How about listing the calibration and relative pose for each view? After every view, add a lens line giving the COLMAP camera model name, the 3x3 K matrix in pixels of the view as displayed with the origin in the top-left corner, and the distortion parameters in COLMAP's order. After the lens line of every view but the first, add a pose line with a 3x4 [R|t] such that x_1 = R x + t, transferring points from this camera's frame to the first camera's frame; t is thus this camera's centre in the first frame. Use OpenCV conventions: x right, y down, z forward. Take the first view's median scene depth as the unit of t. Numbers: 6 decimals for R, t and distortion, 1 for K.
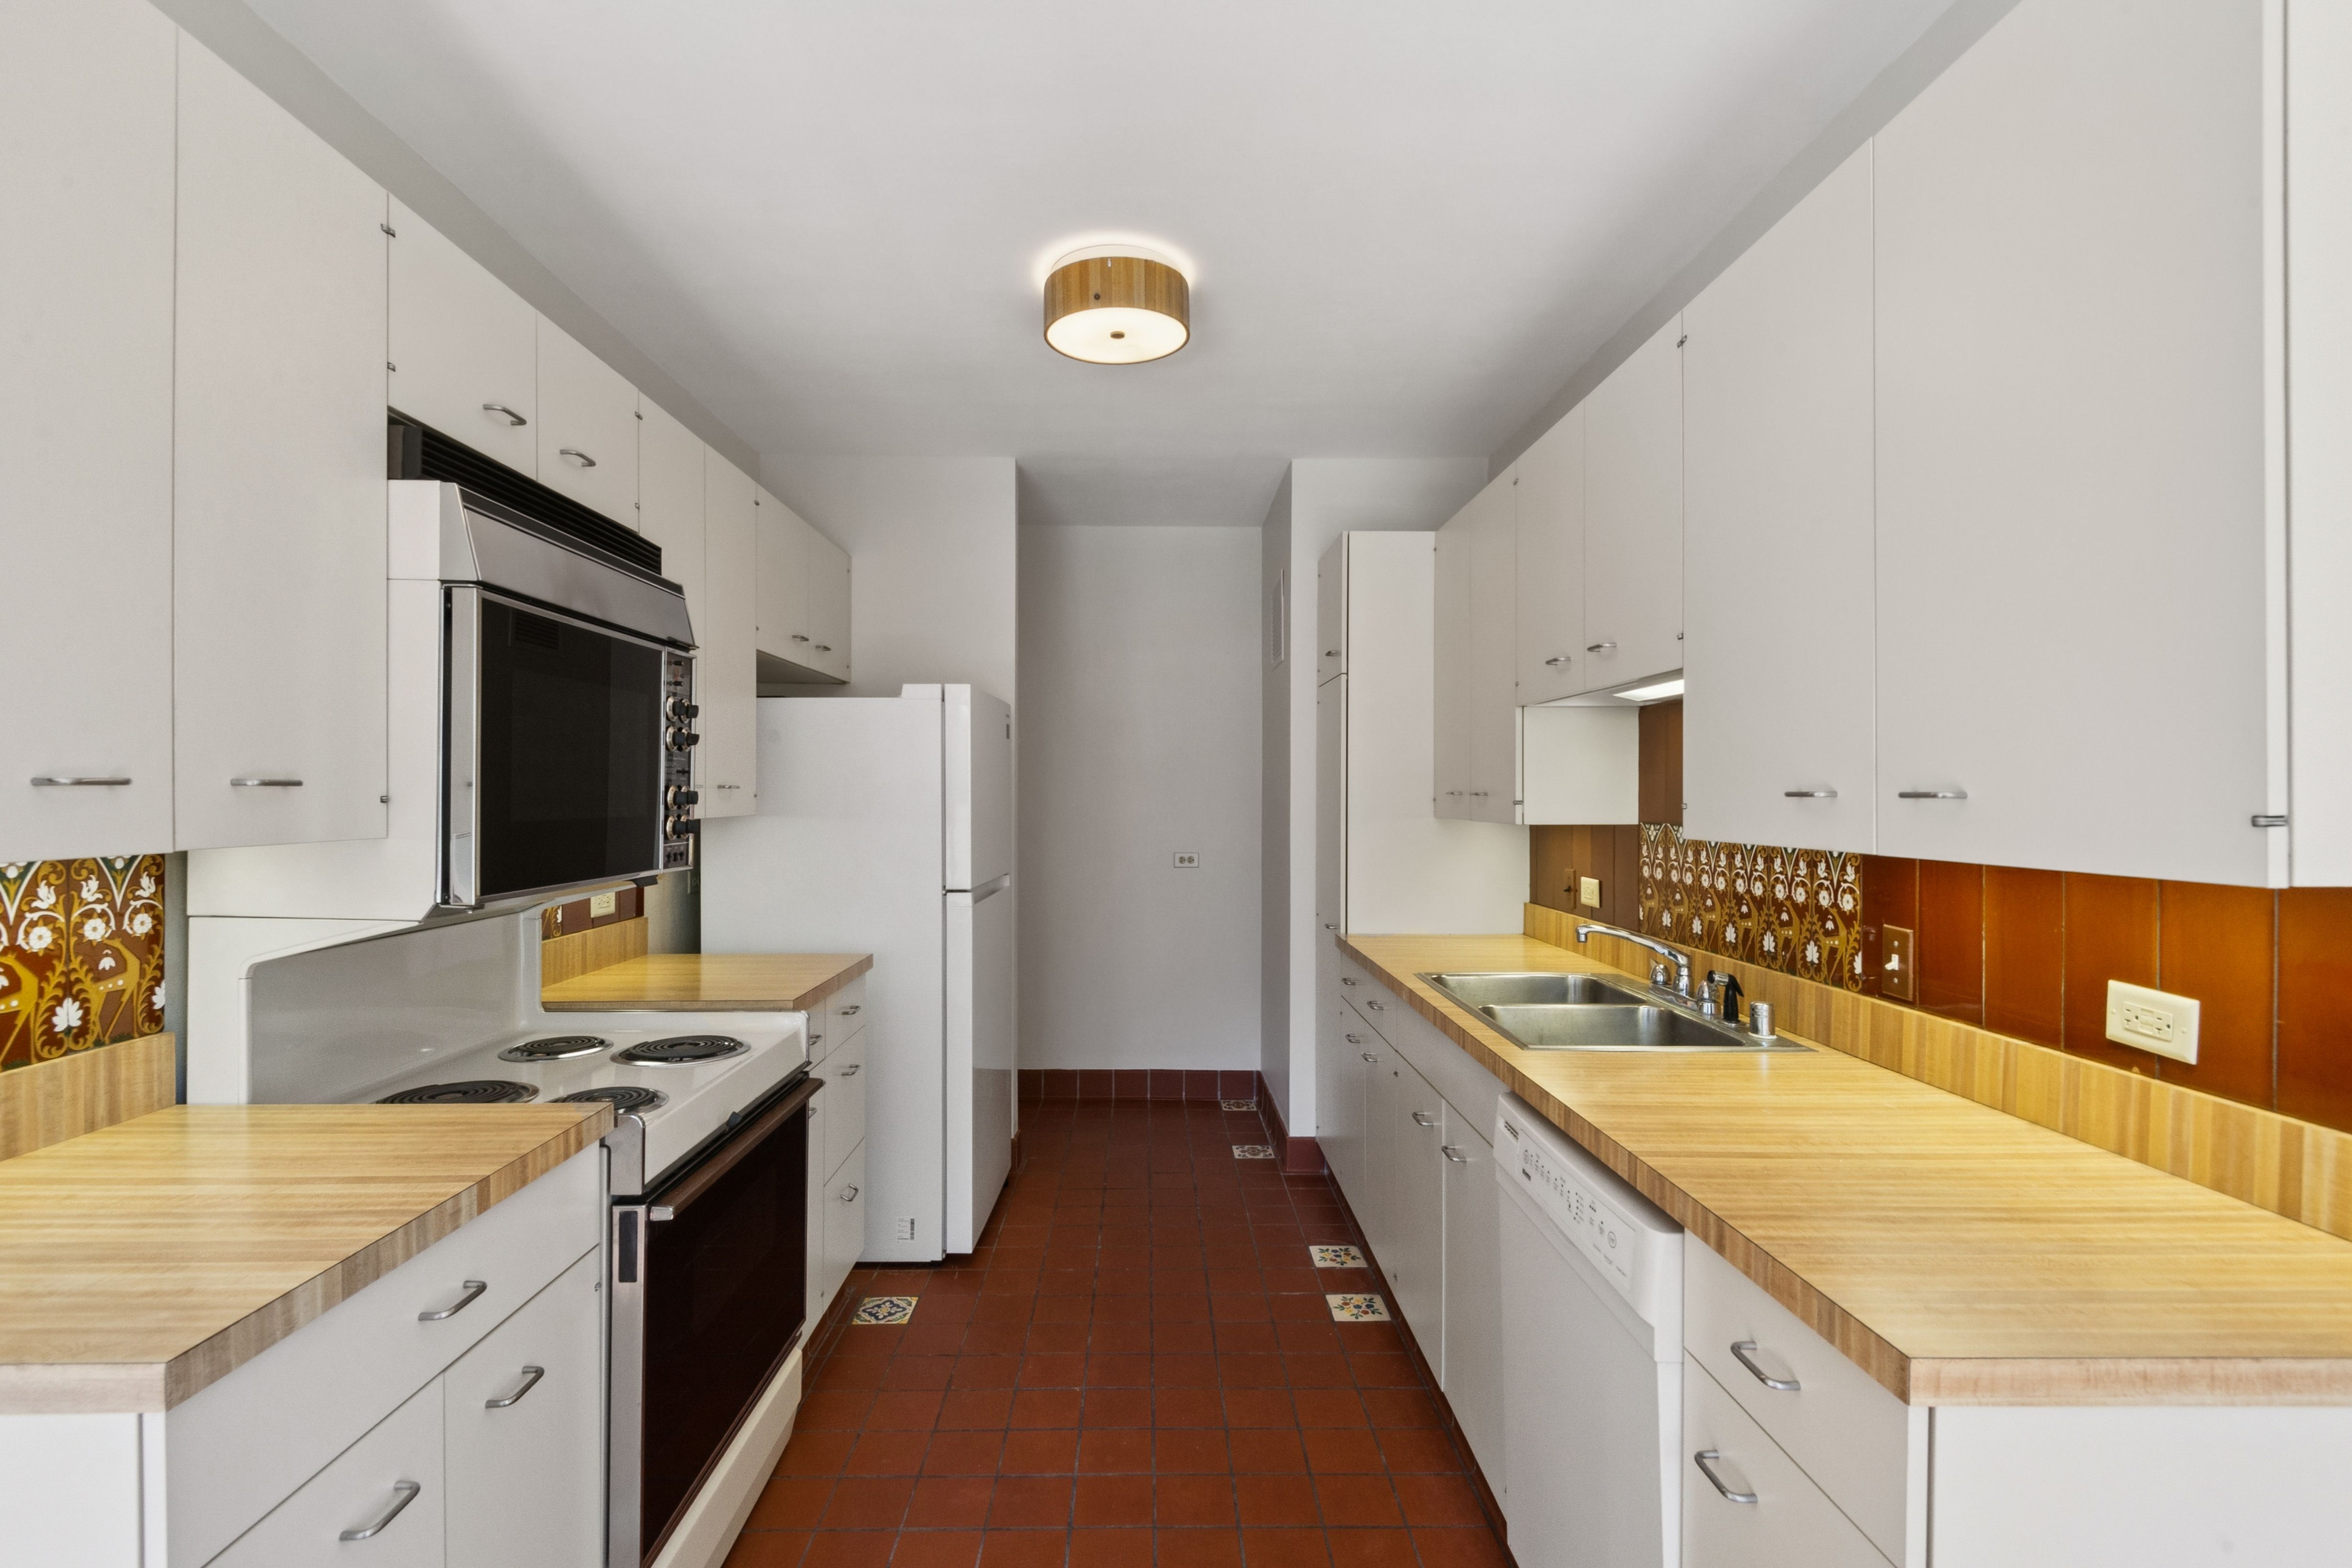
lens RADIAL K [[1110.9, 0, 1160.2], [0, 1110.9, 797.7], [0, 0, 1]] dist [0.005210, 0.000085]
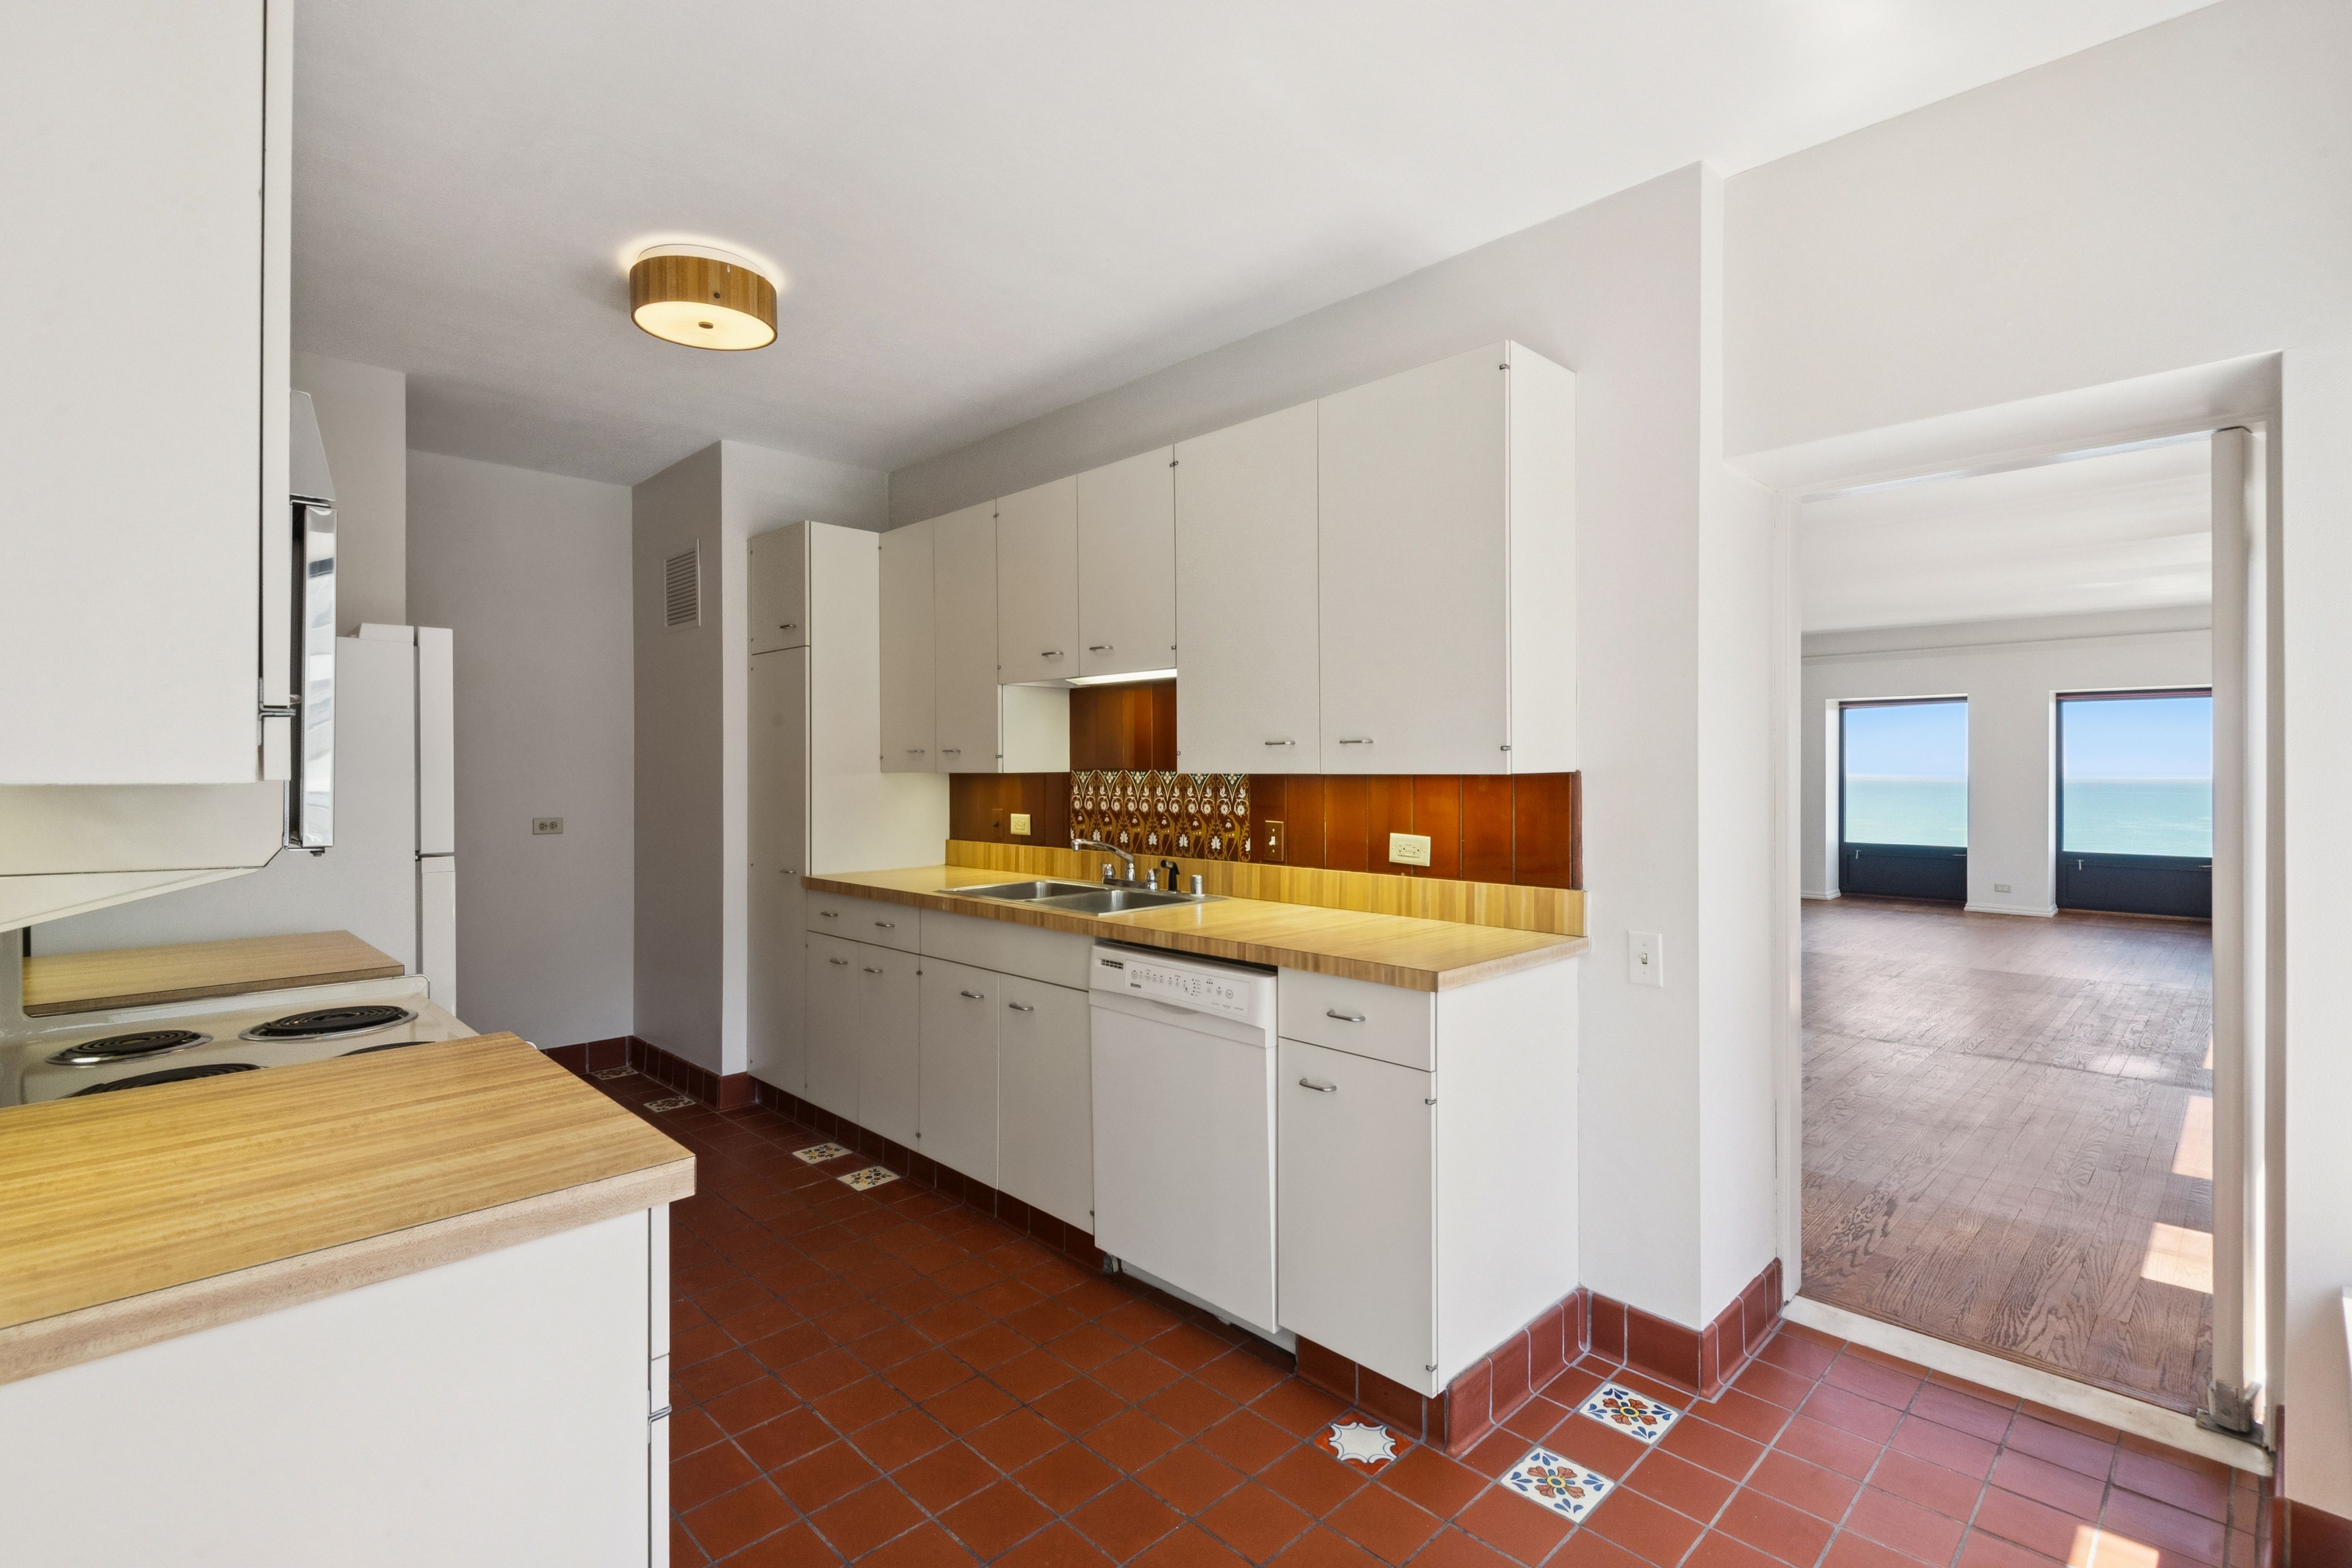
lens RADIAL K [[1093.1, 0, 1173.4], [0, 1093.1, 768.8], [0, 0, 1]] dist [0.028107, -0.000874]
pose [[0.718945, -0.005093, 0.695048, -0.619538], [0.008995, 0.999958, -0.001977, 0.033619], [-0.695009, 0.007673, 0.718961, -0.127681]]
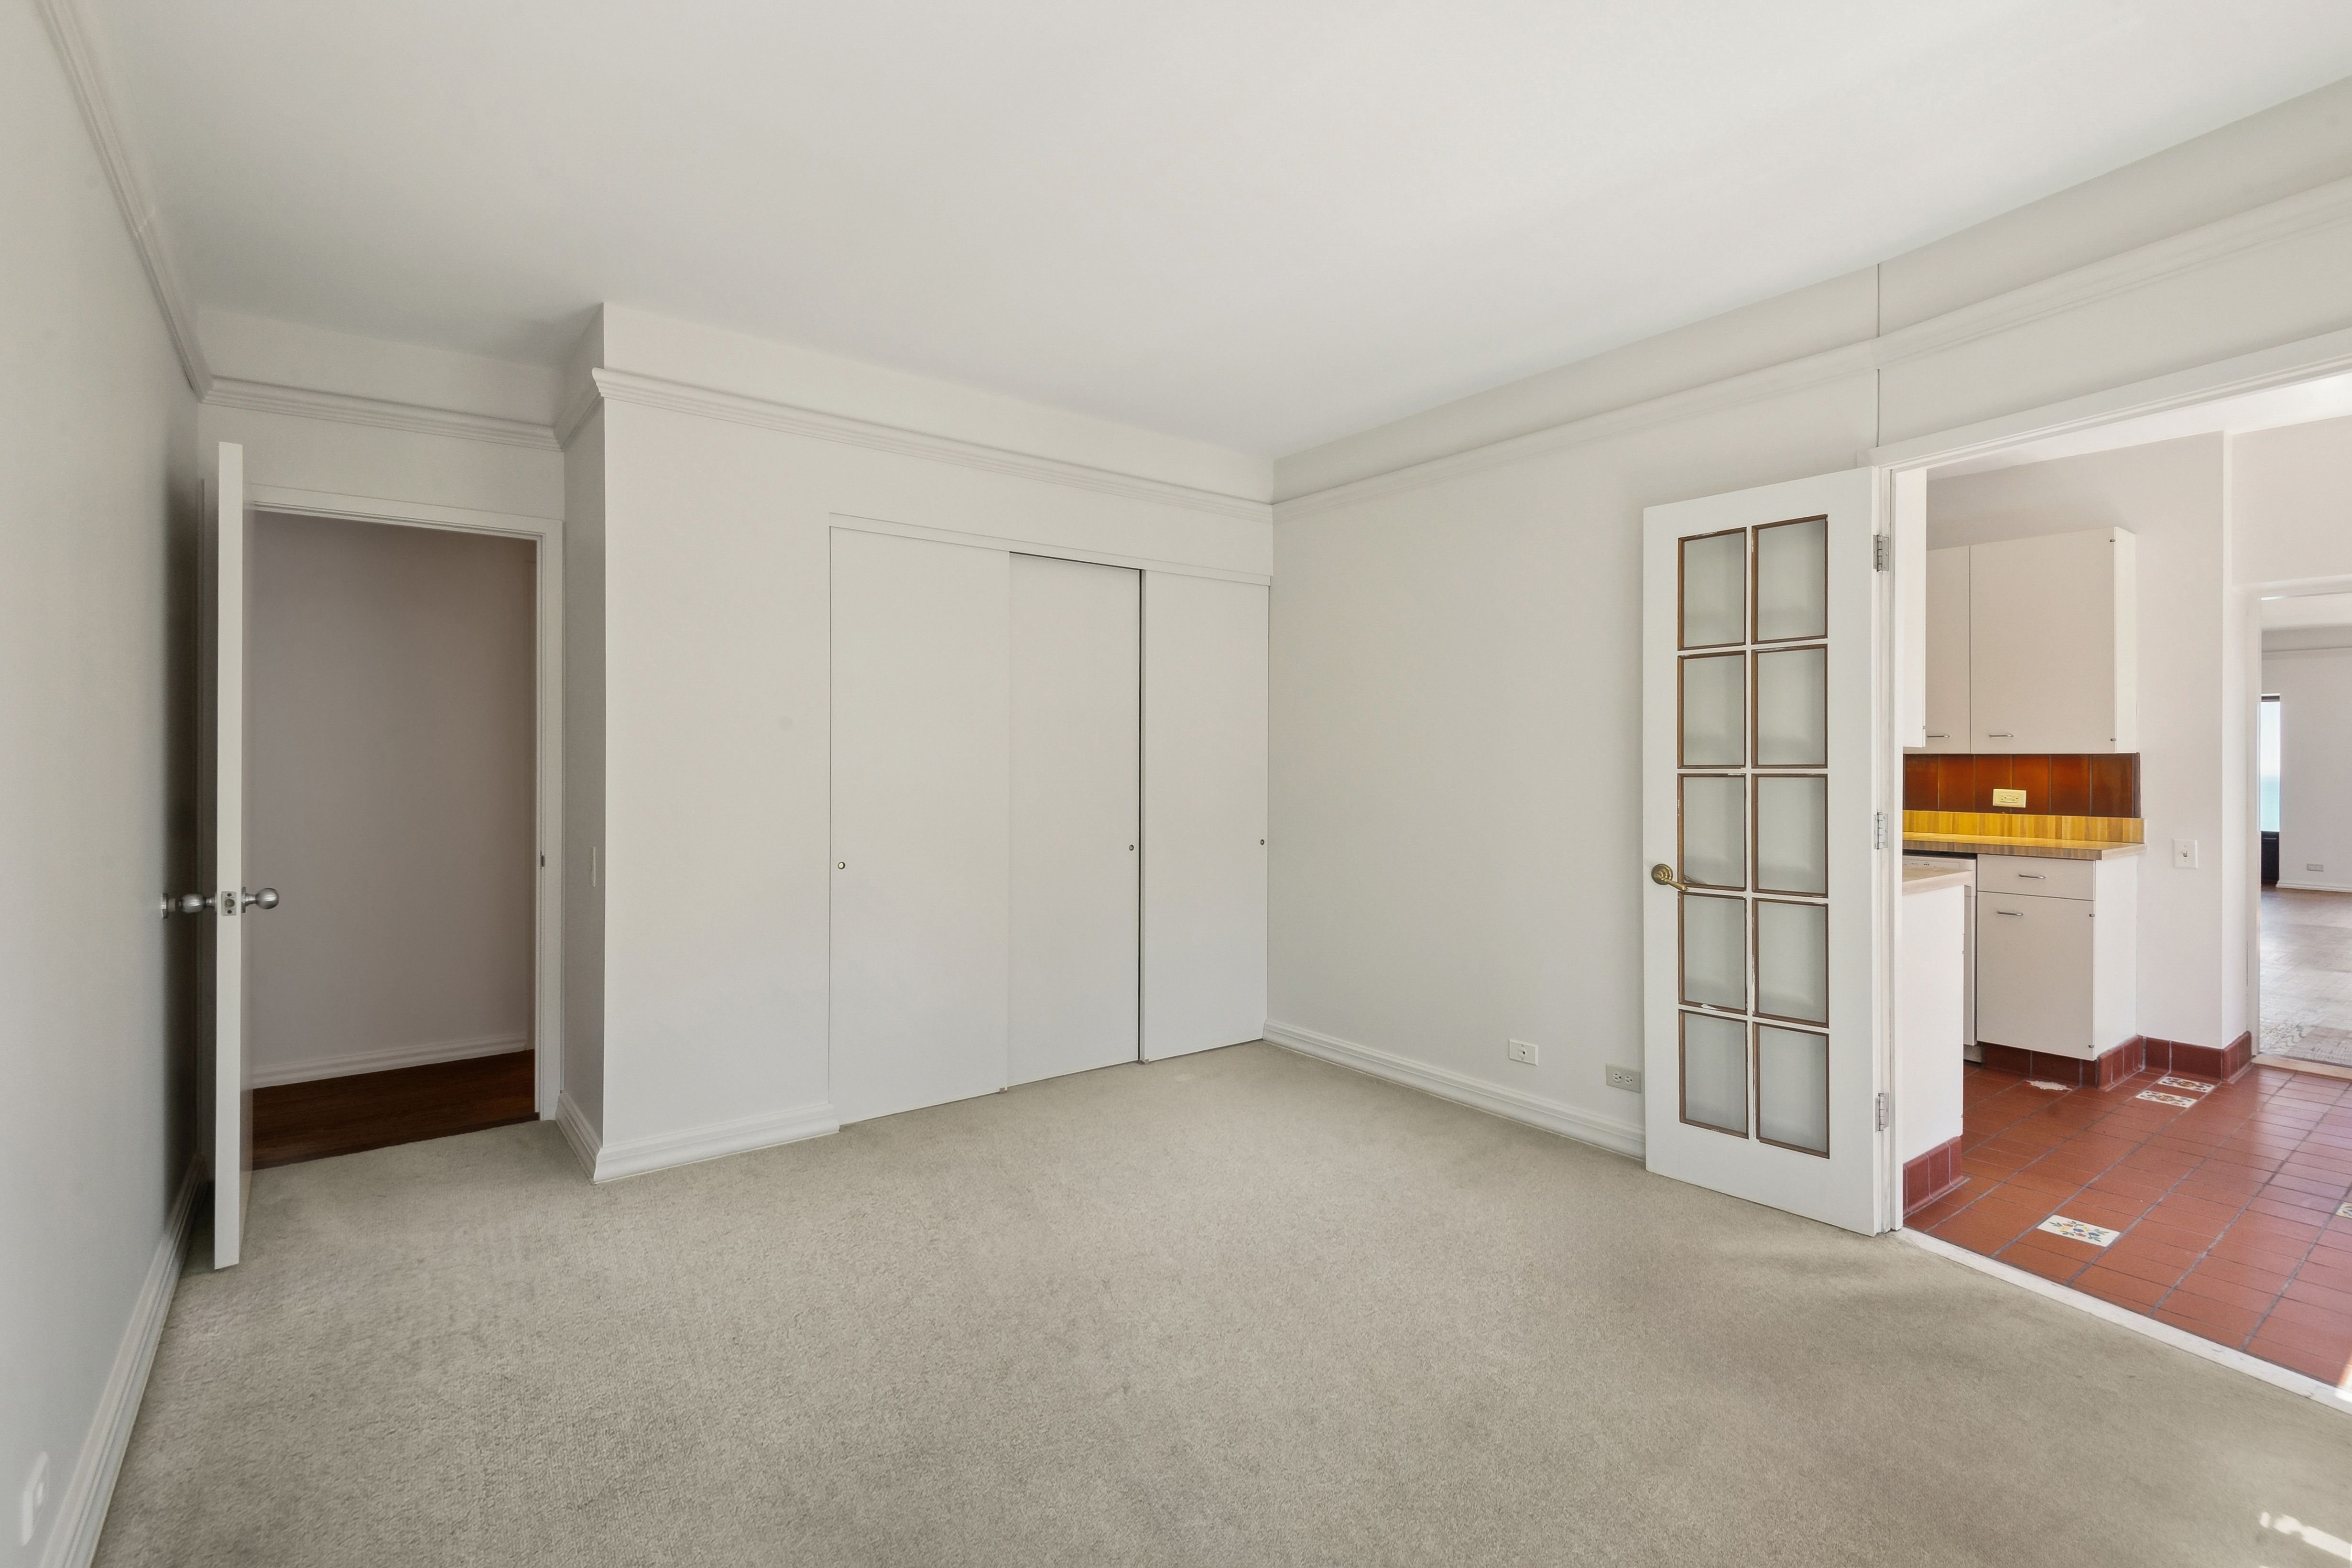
lens RADIAL K [[1111.1, 0, 1185.9], [0, 1111.1, 755.1], [0, 0, 1]] dist [0.033374, -0.020257]
pose [[0.797238, 0.001874, 0.603662, -2.478195], [0.002746, 0.999974, -0.006731, 0.053231], [-0.603658, 0.007024, 0.797212, -0.221151]]
